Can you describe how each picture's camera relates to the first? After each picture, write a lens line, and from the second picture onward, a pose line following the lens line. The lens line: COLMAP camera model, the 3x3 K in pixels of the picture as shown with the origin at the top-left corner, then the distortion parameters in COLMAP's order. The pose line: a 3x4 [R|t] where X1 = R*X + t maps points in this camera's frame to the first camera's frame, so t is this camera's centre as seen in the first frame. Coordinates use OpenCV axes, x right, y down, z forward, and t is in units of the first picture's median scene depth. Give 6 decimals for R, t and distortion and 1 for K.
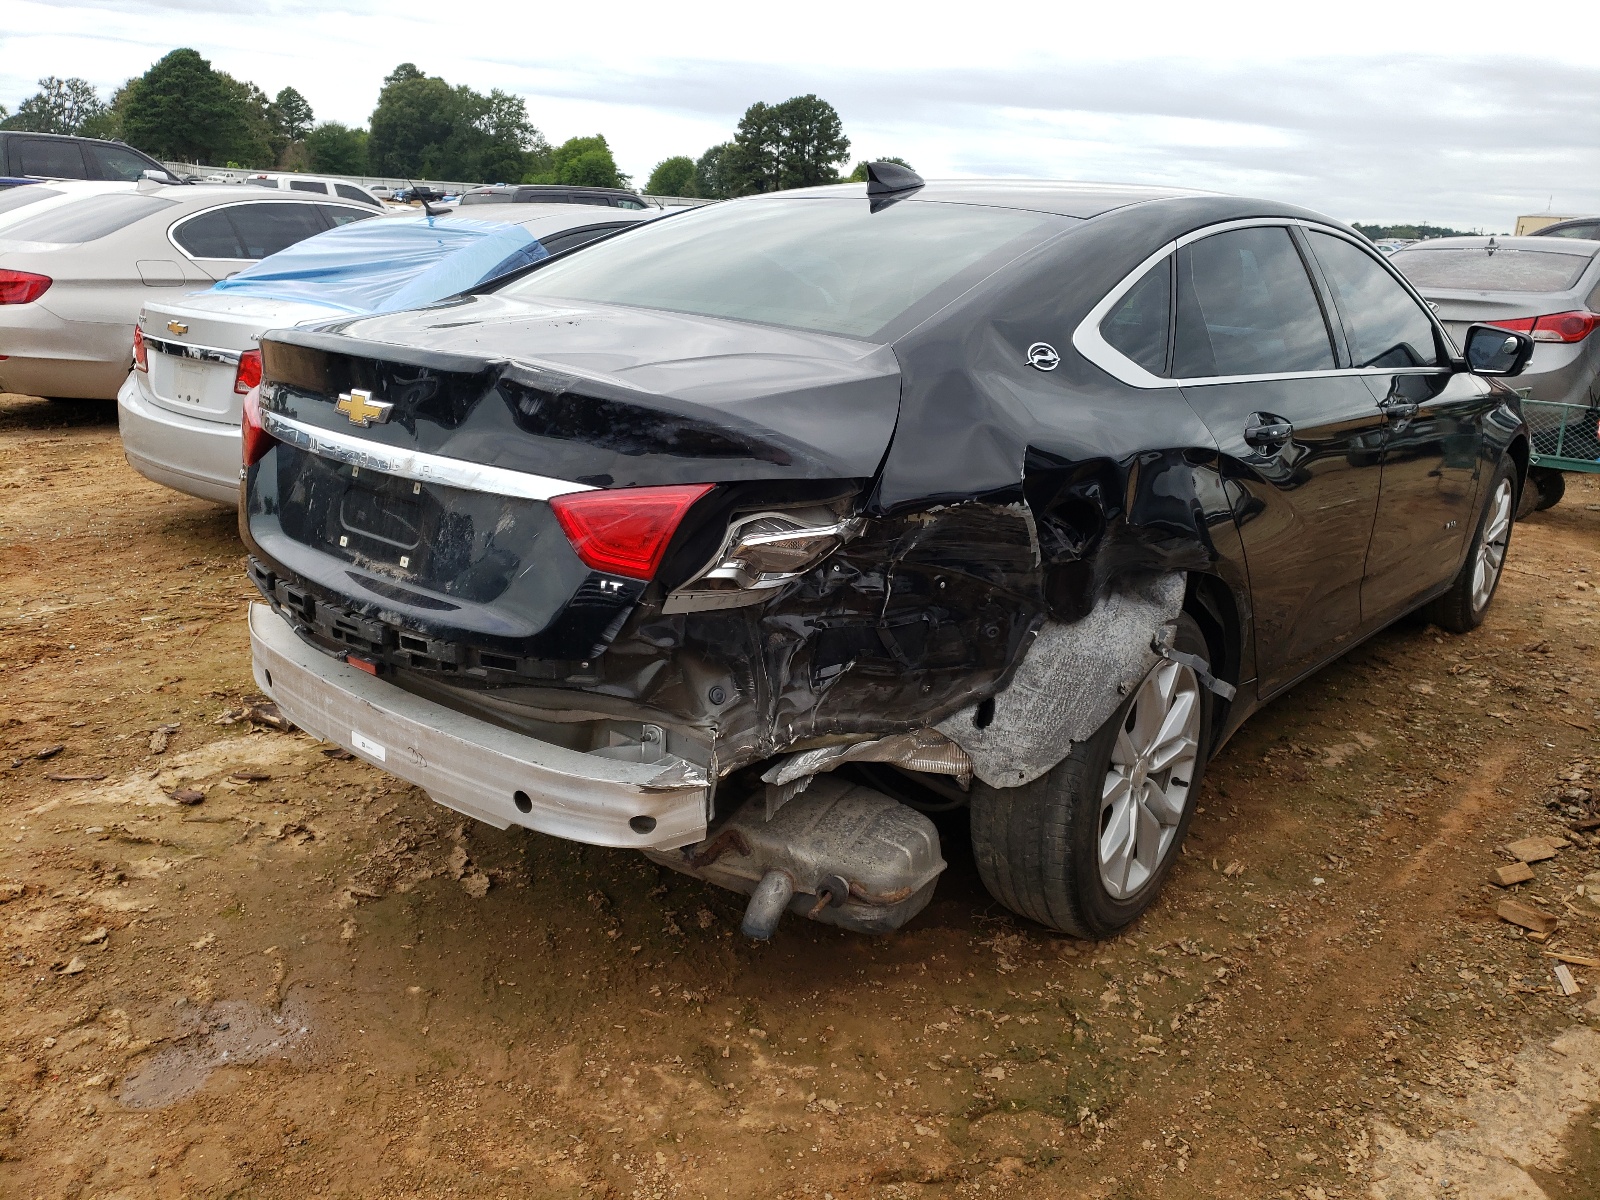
lens RADIAL K [[1240.6, 0, 811.4], [0, 1240.6, 596.3], [0, 0, 1]] dist [0.029246, -0.013691]
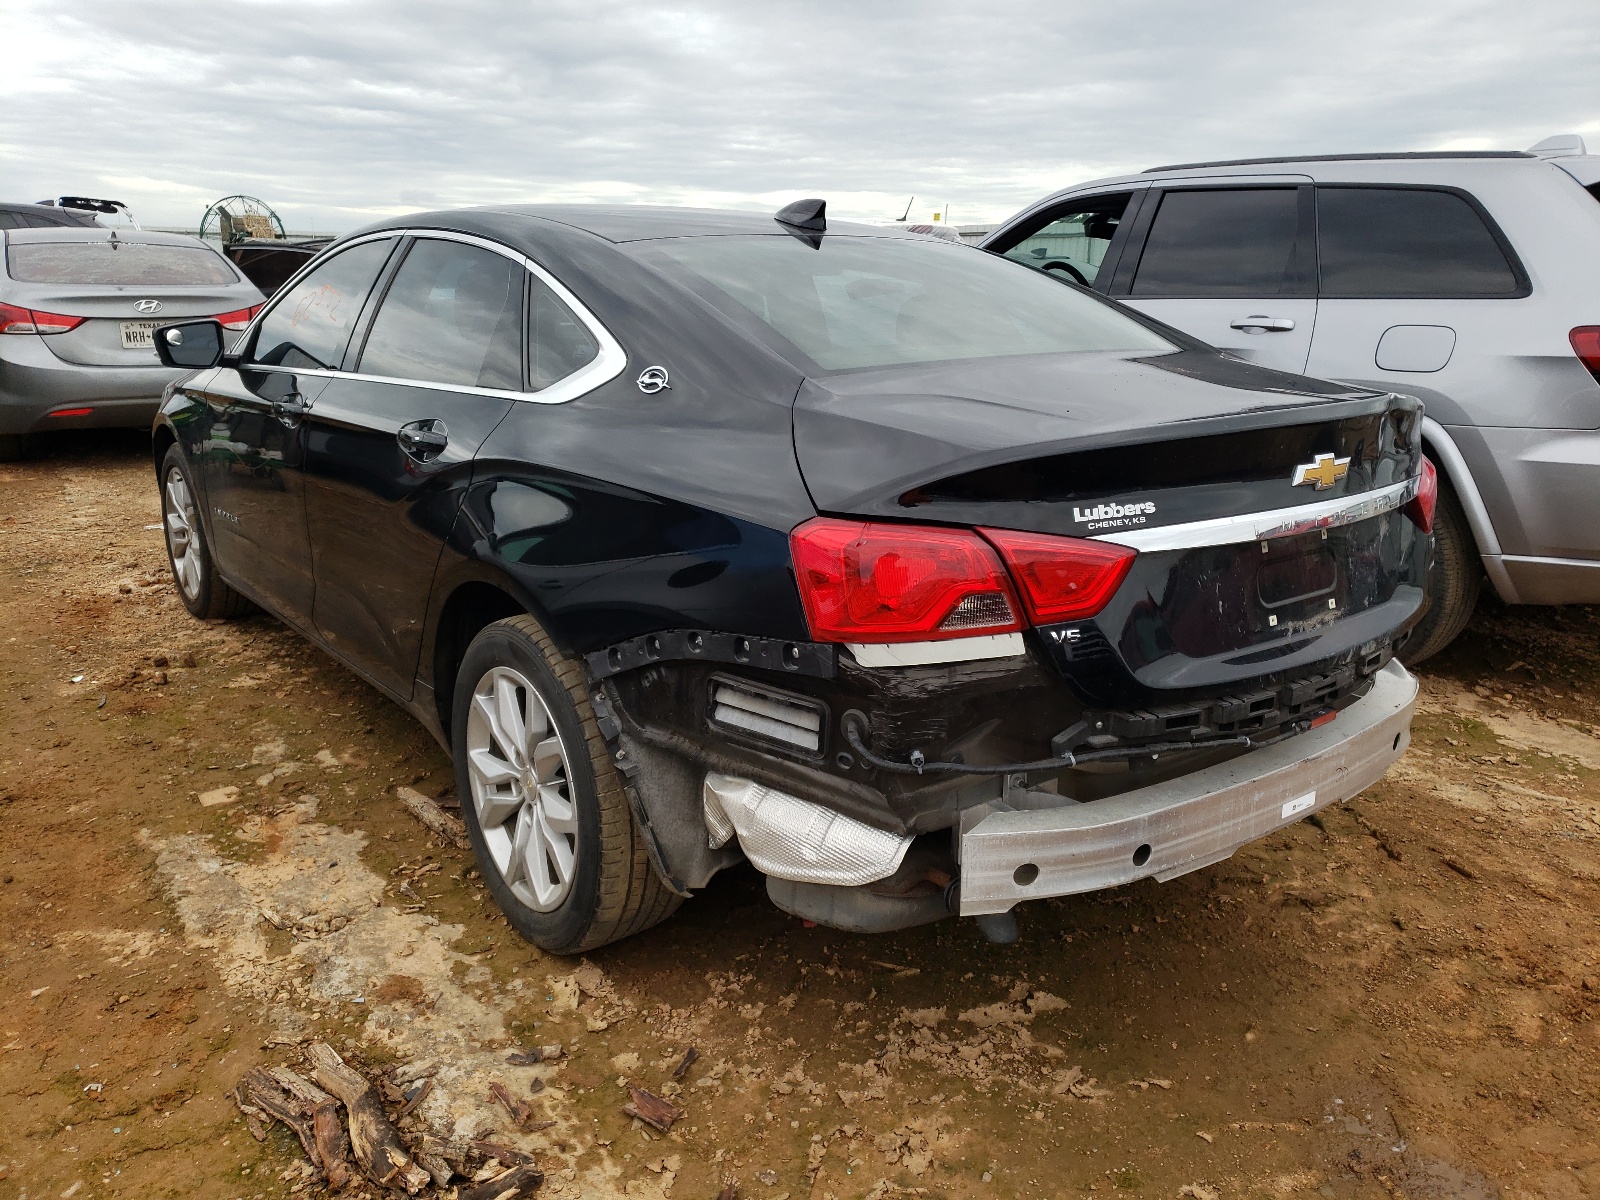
lens RADIAL K [[1240.6, 0, 813.3], [0, 1240.6, 597.7], [0, 0, 1]] dist [0.029246, -0.013691]
pose [[0.204734, -0.292618, 0.934055, -1.377382], [0.271077, 0.933894, 0.233150, -0.391174], [-0.940532, 0.205467, 0.270522, 1.102625]]
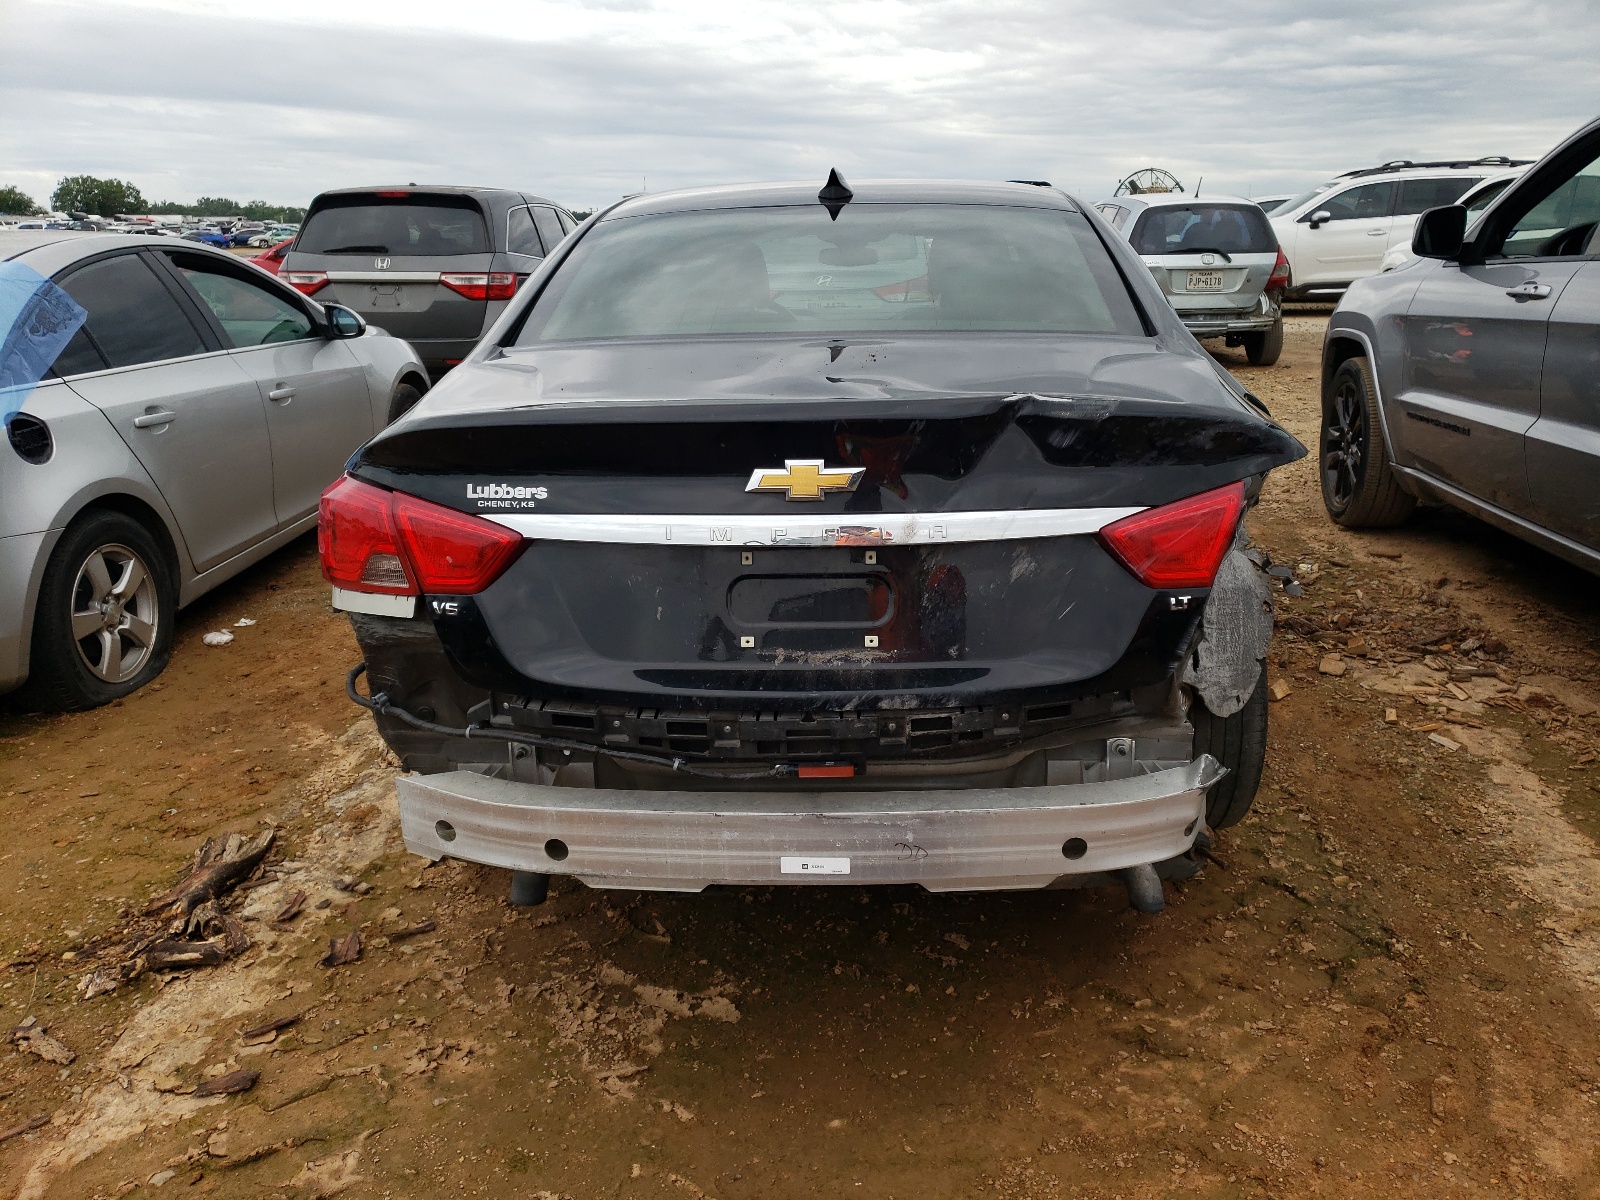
lens RADIAL K [[1240.6, 0, 823.3], [0, 1240.6, 614.3], [0, 0, 1]] dist [0.029246, -0.013691]
pose [[0.792807, -0.233354, 0.563030, -0.825523], [0.222073, 0.970896, 0.089695, -0.130432], [-0.567574, 0.053922, 0.821555, 0.290095]]
